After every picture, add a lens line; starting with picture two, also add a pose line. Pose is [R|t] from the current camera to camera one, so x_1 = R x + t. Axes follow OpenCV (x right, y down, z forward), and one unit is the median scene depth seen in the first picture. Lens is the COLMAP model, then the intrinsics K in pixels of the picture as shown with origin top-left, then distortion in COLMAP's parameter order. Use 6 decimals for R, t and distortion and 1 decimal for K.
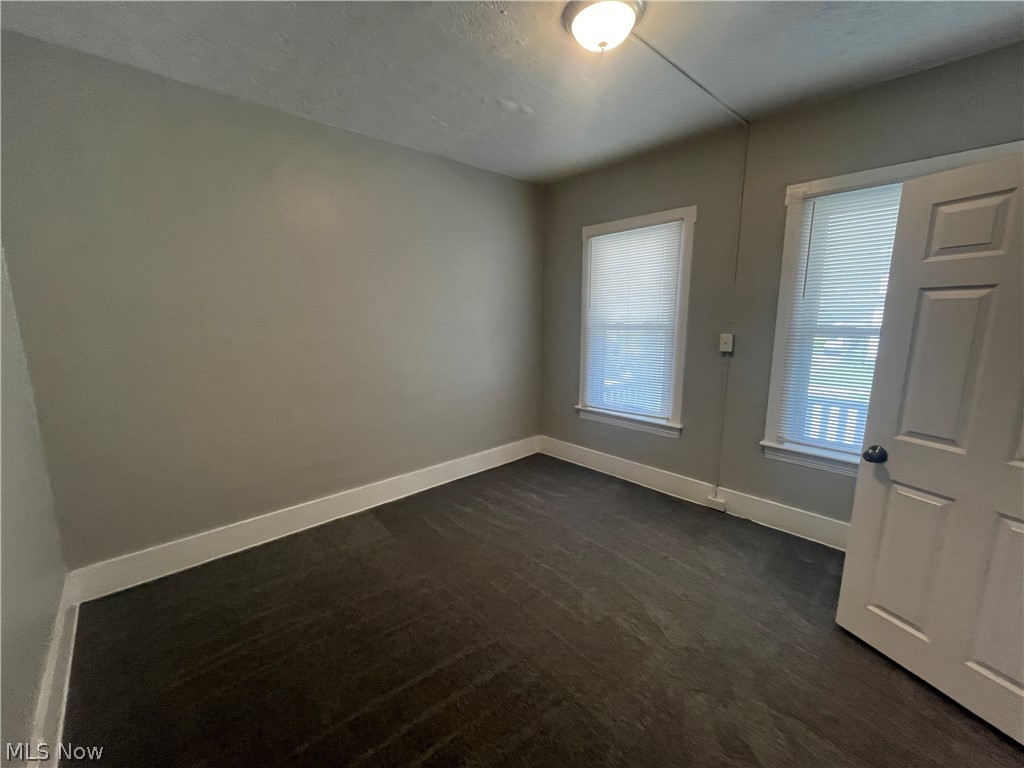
lens RADIAL K [[413.8, 0, 518.7], [0, 413.8, 388.4], [0, 0, 1]] dist [0.000176, 0.000005]
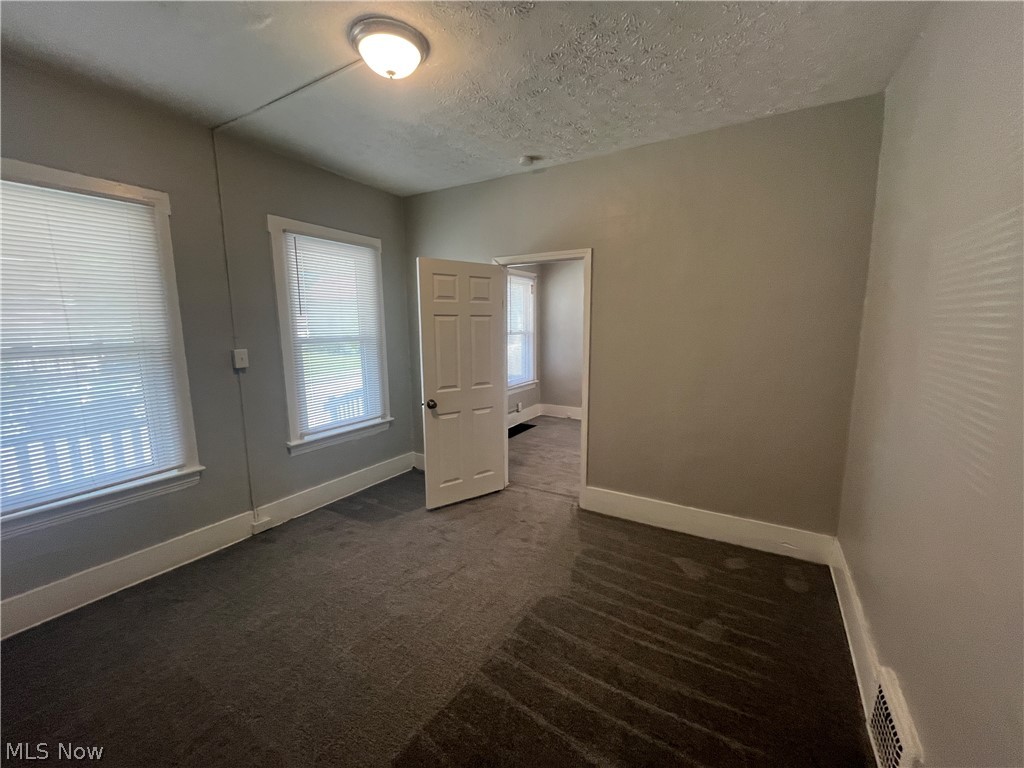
lens RADIAL K [[413.8, 0, 518.7], [0, 413.8, 388.4], [0, 0, 1]] dist [0.000176, 0.000005]
pose [[-0.278720, -0.126775, 0.951968, -0.823568], [0.175245, 0.967892, 0.180204, -0.141838], [-0.944248, 0.217054, -0.247554, 0.893861]]
